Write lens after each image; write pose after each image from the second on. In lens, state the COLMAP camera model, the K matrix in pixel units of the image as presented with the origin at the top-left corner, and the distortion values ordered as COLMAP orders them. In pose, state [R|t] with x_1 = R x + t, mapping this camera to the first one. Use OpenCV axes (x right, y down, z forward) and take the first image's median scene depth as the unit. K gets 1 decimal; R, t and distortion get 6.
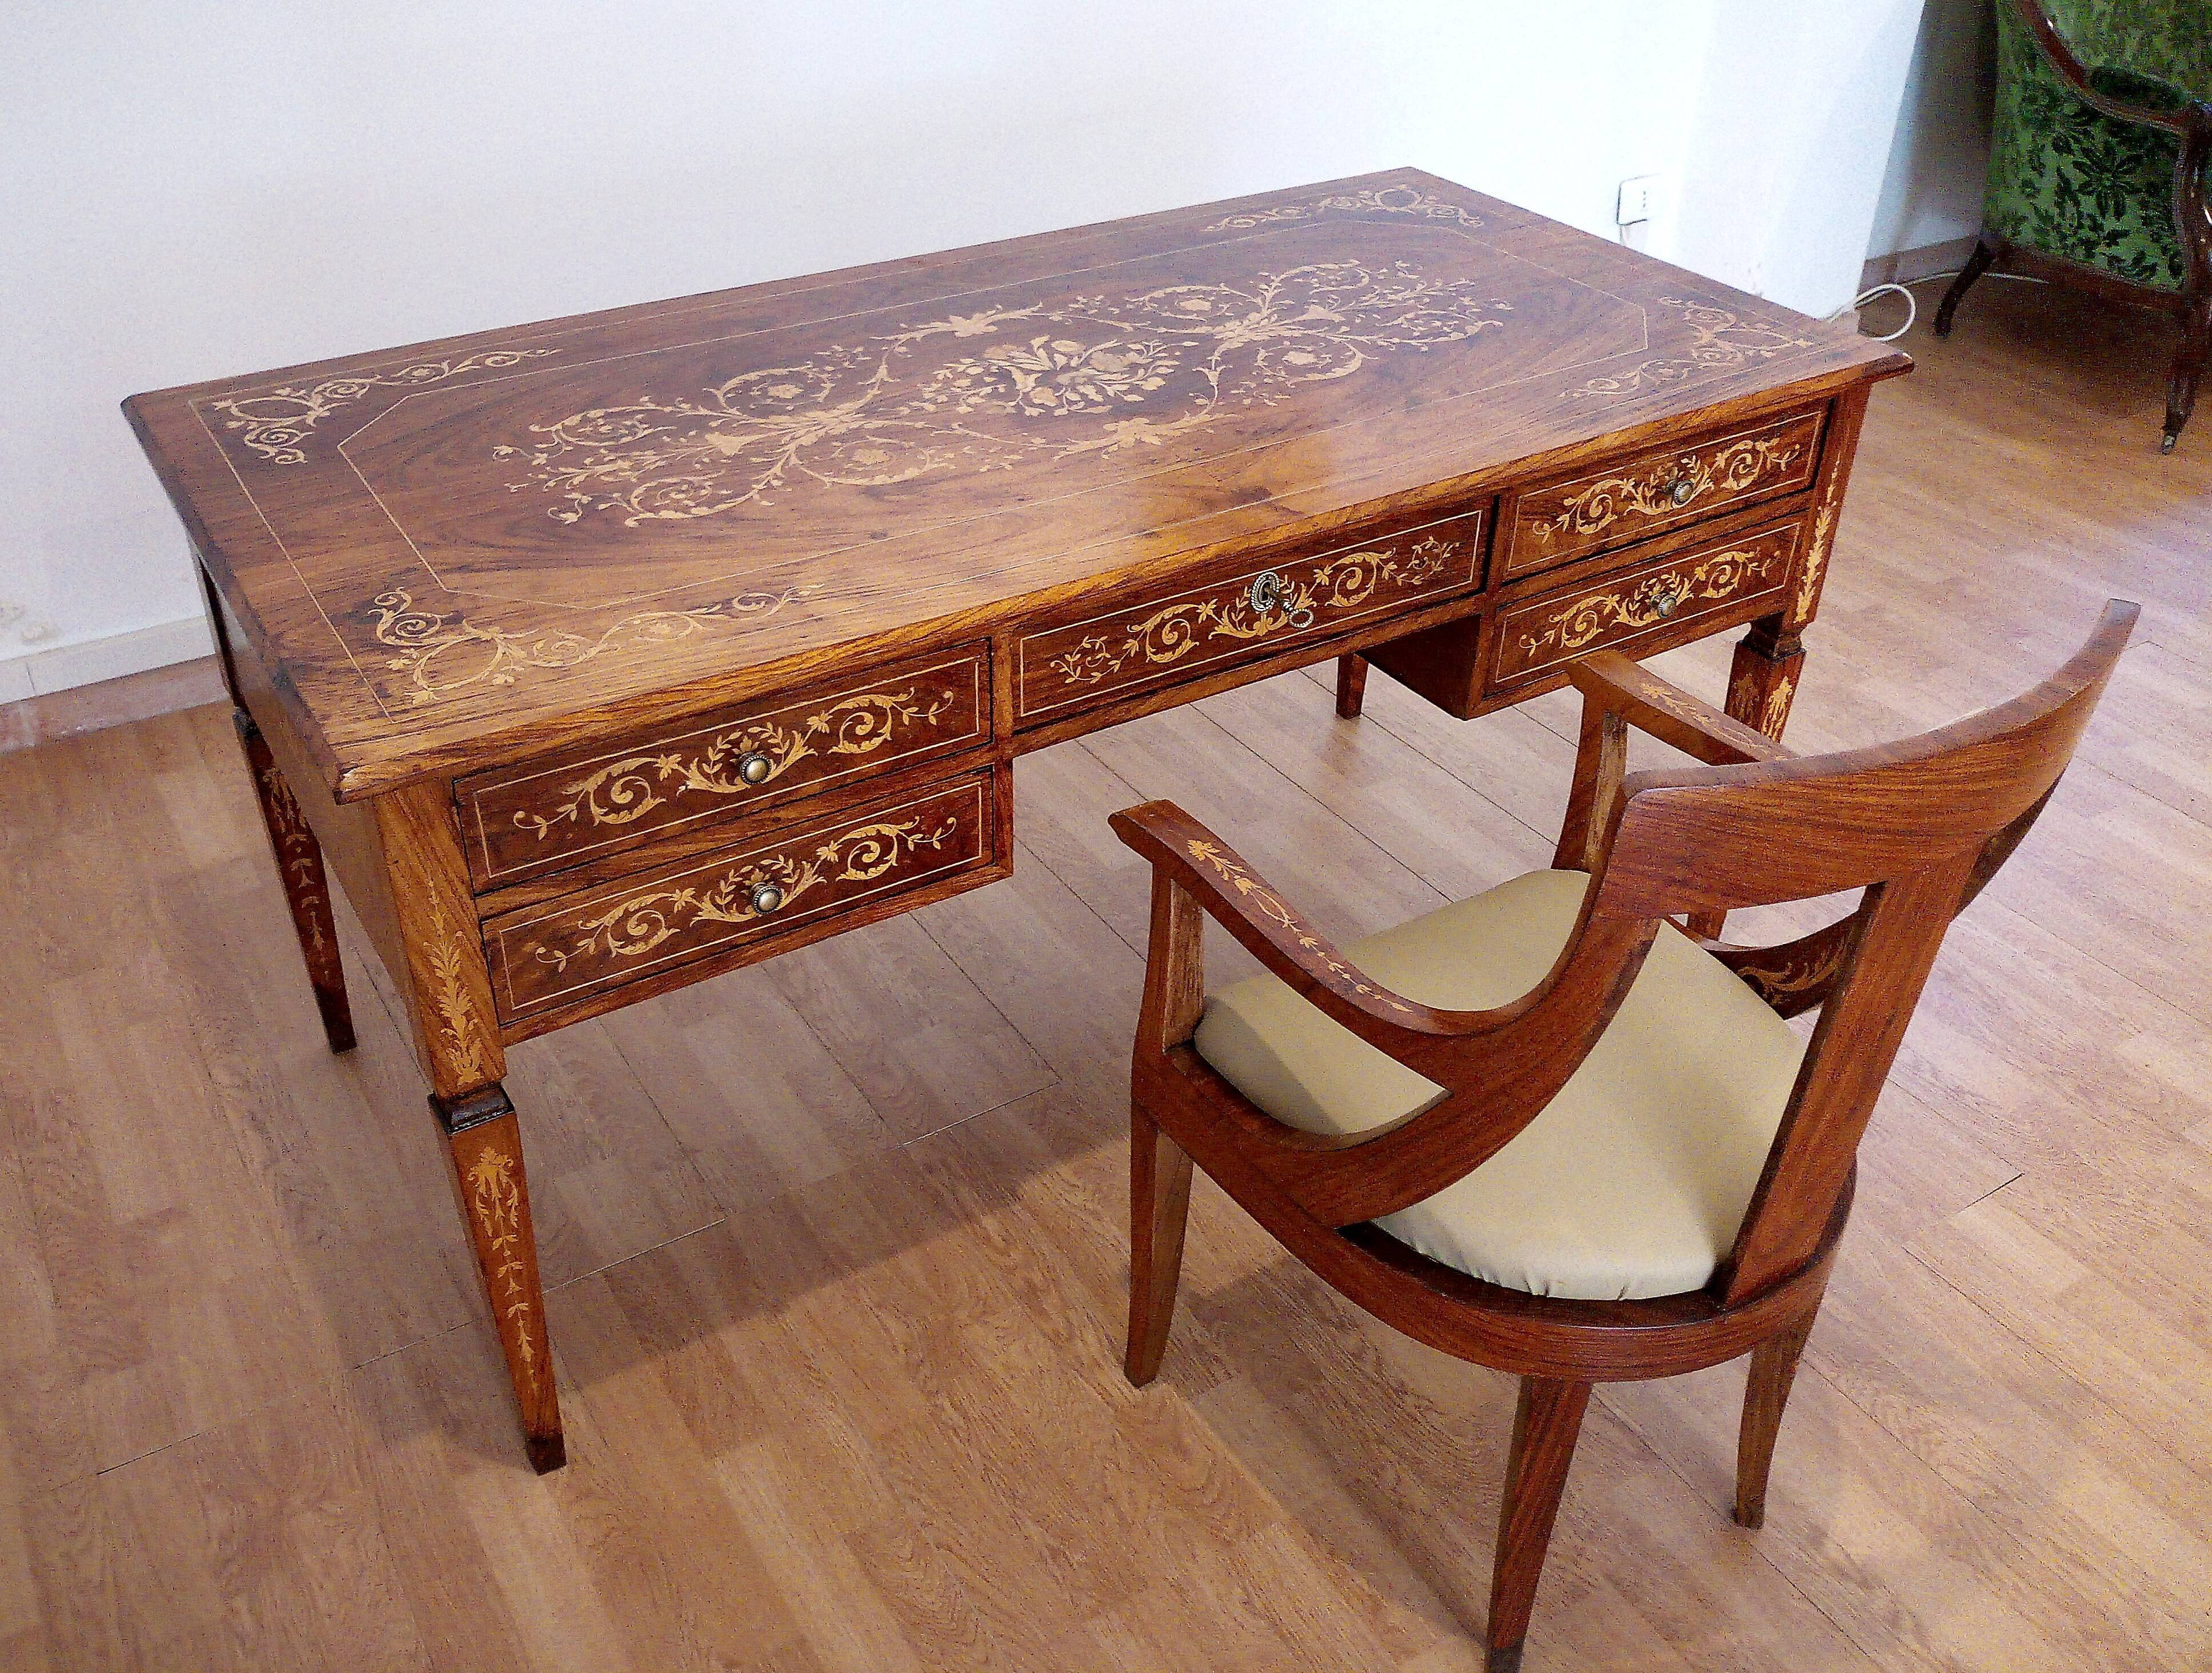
lens RADIAL K [[1894.0, 0, 1024.6], [0, 1894.0, 797.0], [0, 0, 1]] dist [0.170542, -0.565989]
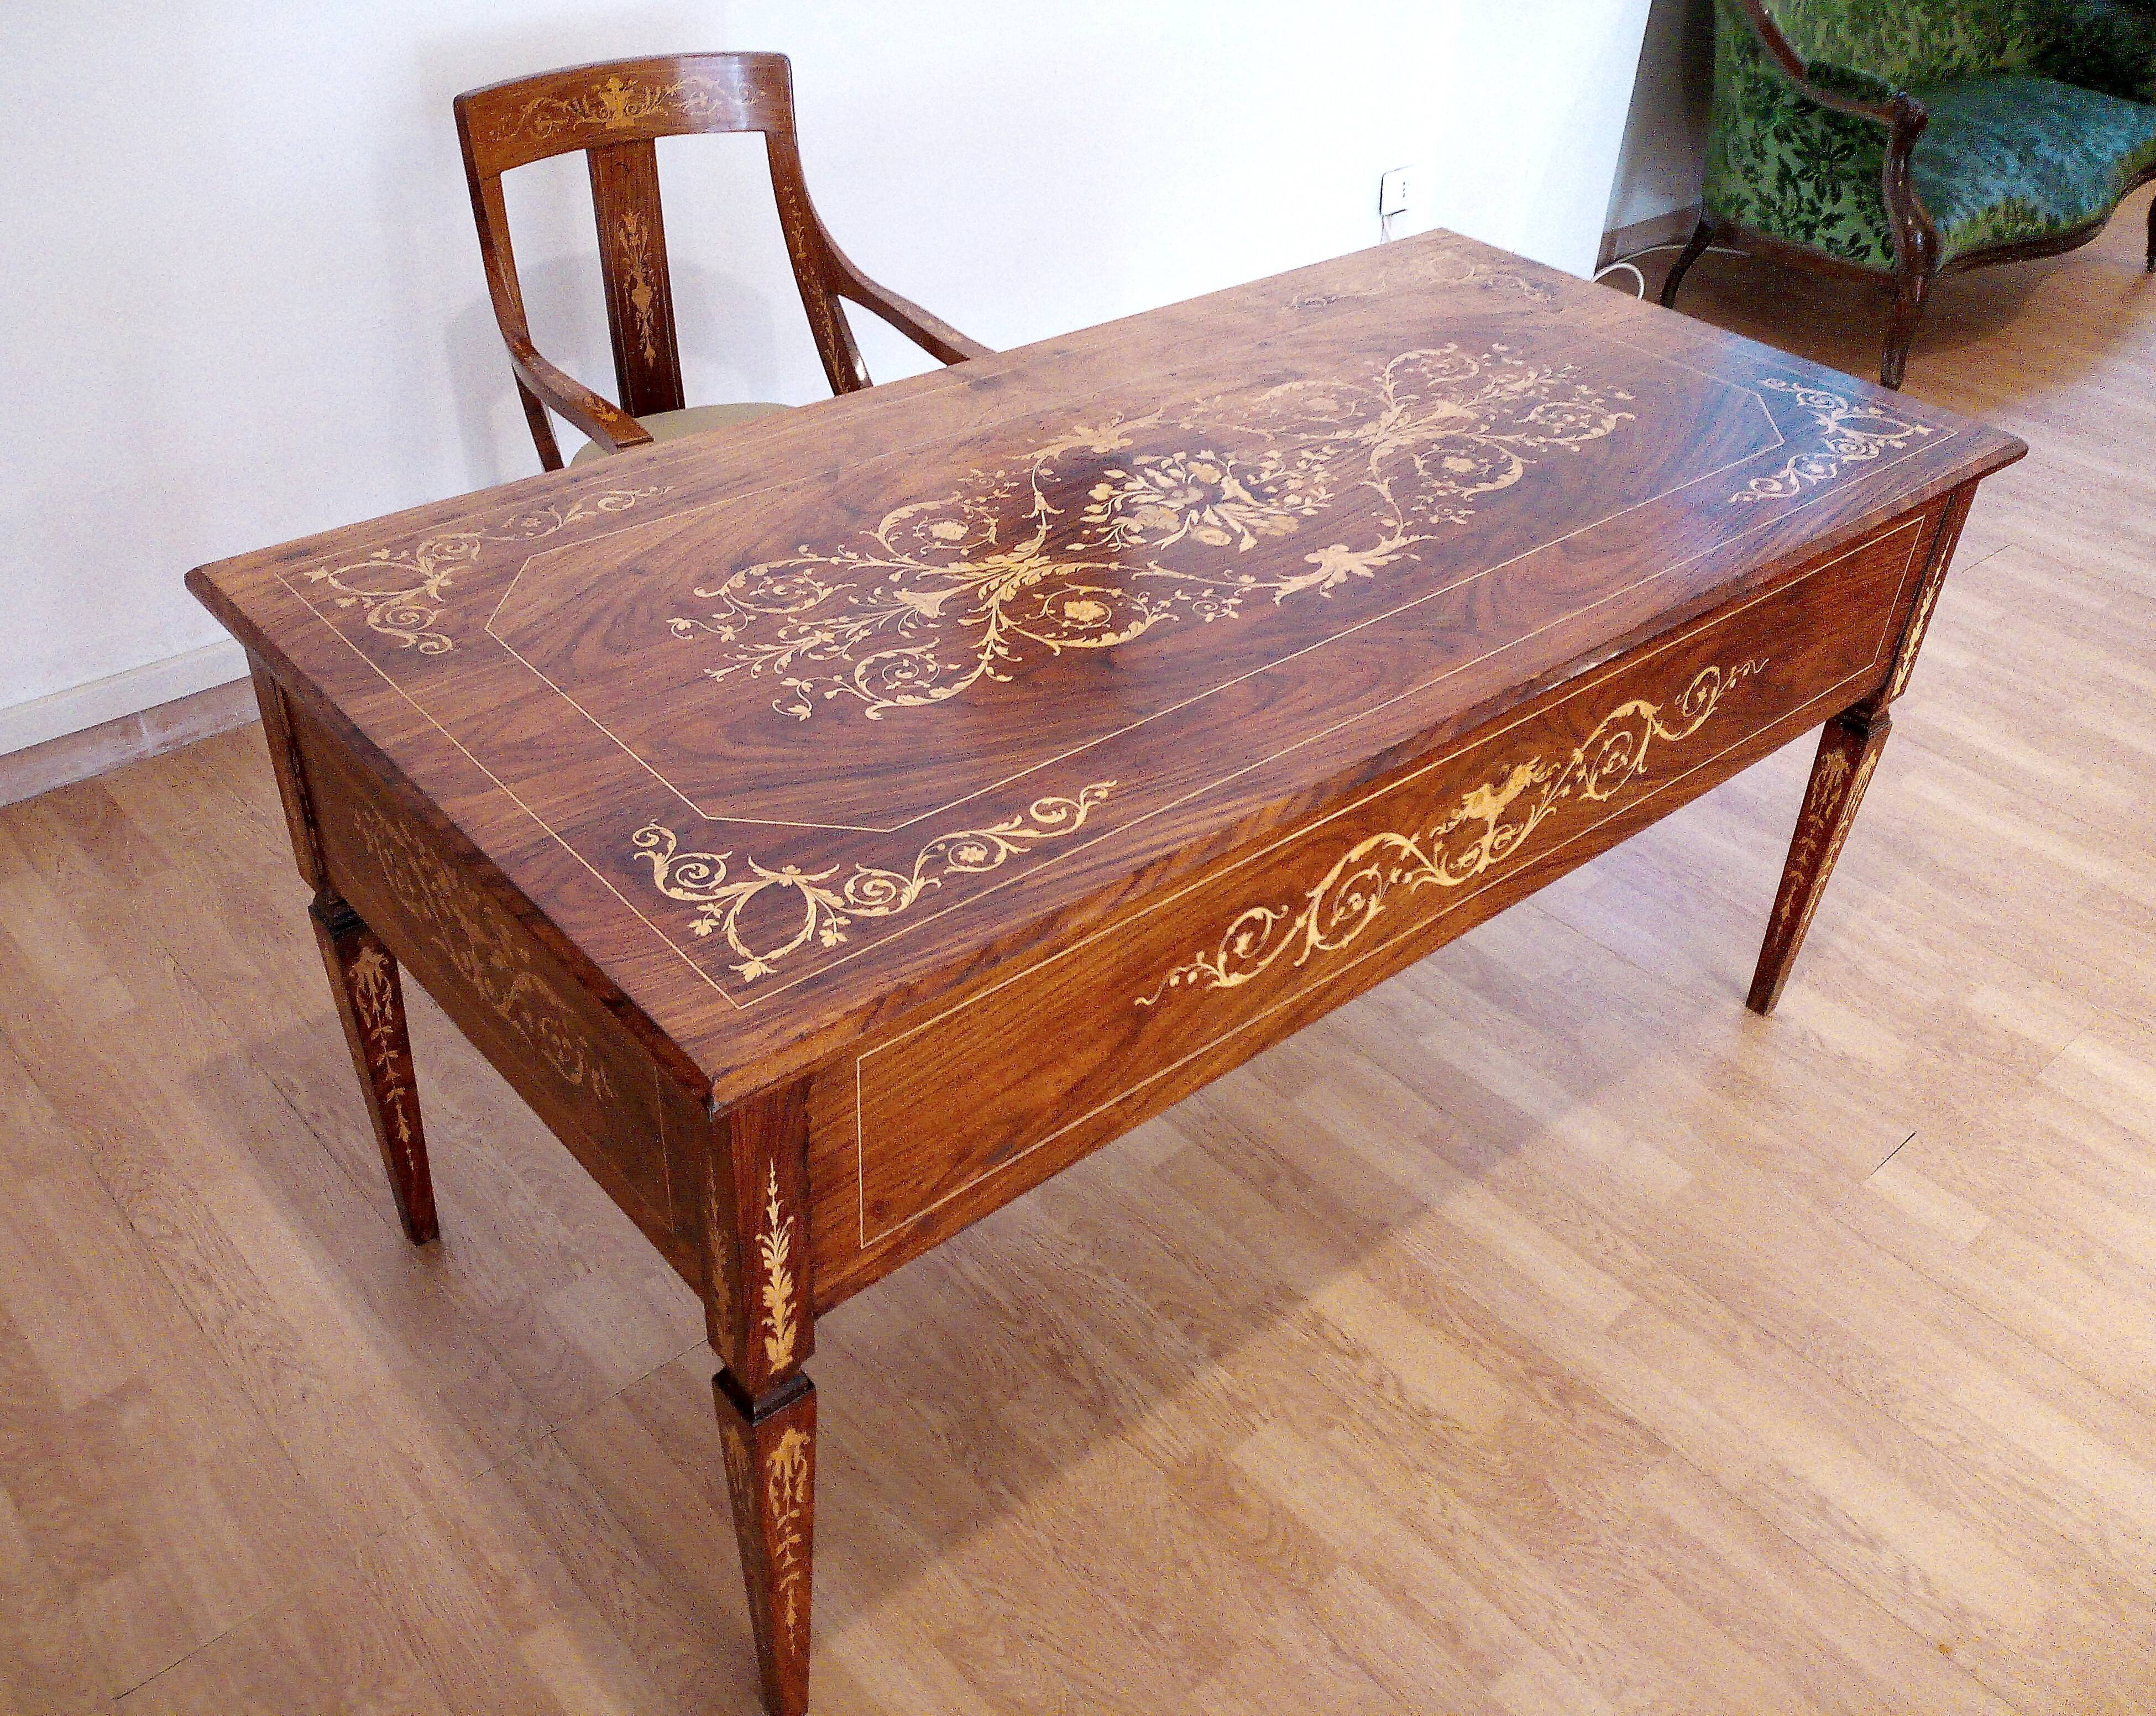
lens RADIAL K [[1858.4, 0, 1054.4], [0, 1858.4, 888.2], [0, 0, 1]] dist [0.188328, -0.605962]
pose [[-0.983392, 0.060388, -0.171155, 0.267940], [-0.142664, 0.325756, 0.934628, -1.044521], [0.112195, 0.943523, -0.311730, 1.511511]]
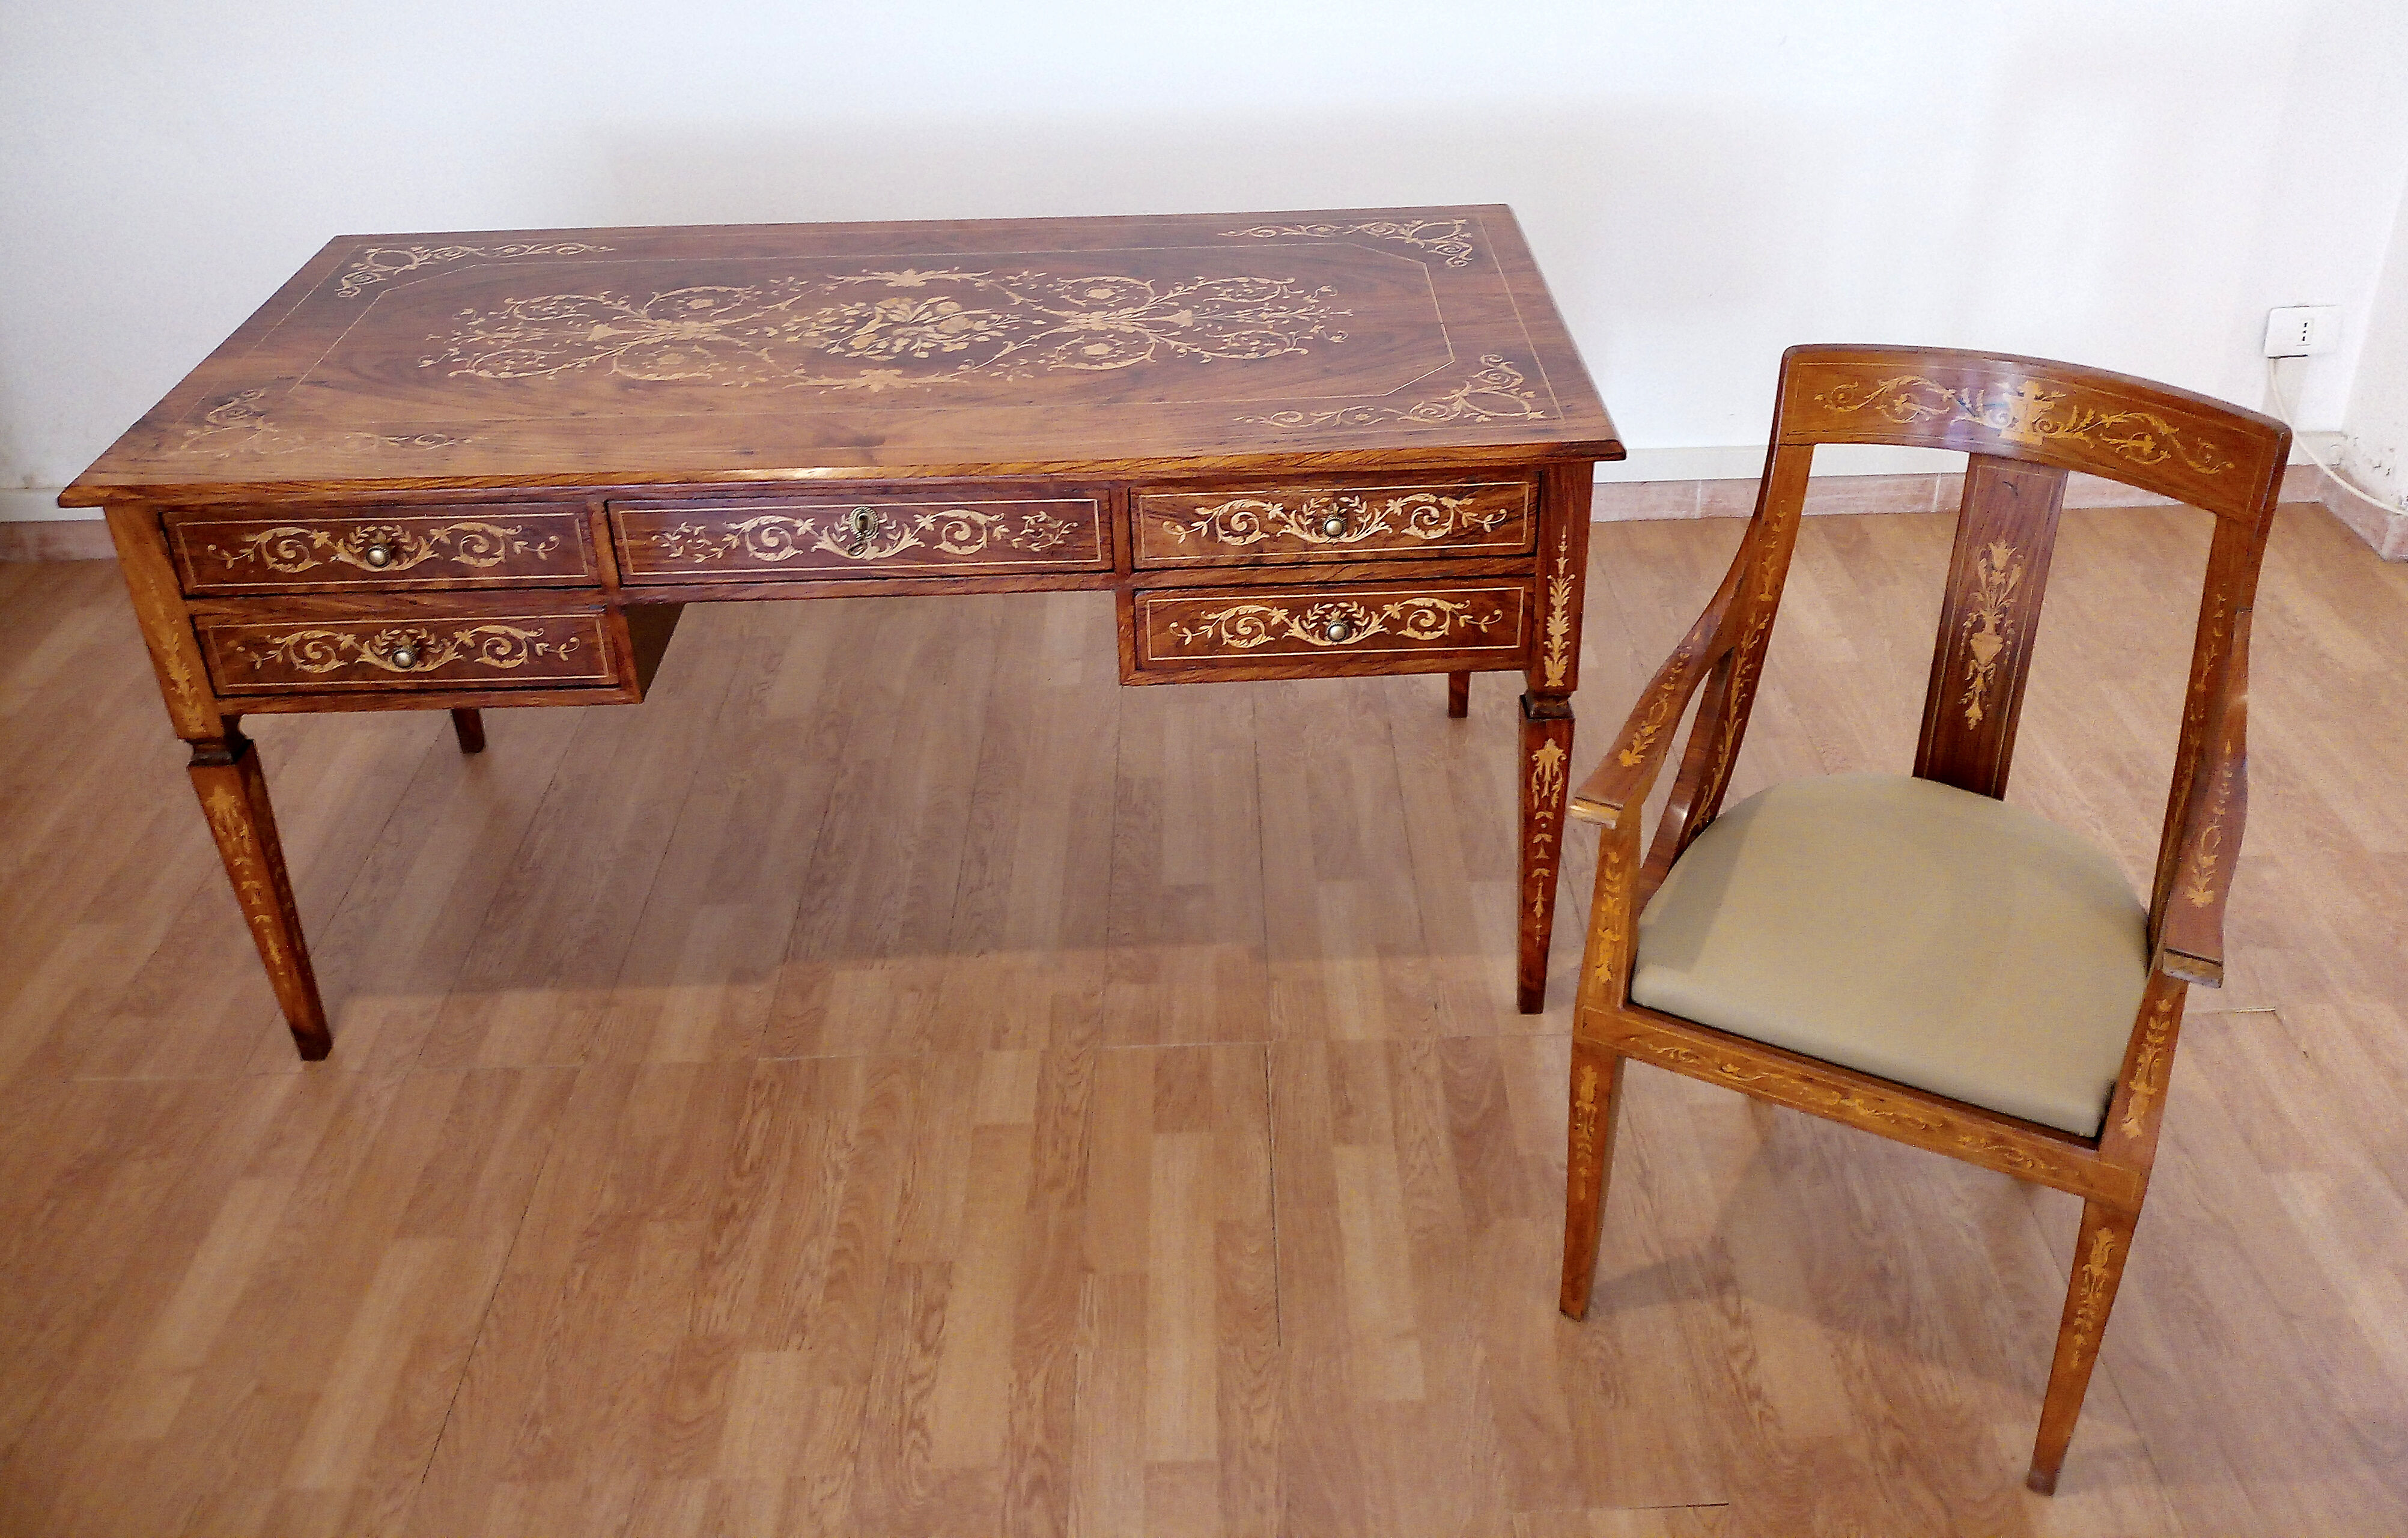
lens RADIAL K [[1949.9, 0, 1273.9], [0, 1949.9, 639.1], [0, 0, 1]] dist [0.084733, -0.240134]
pose [[0.882382, 0.224487, -0.413531, 0.803534], [-0.246683, 0.969096, -0.000287, -0.091950], [0.400687, 0.102264, 0.910490, -0.005803]]
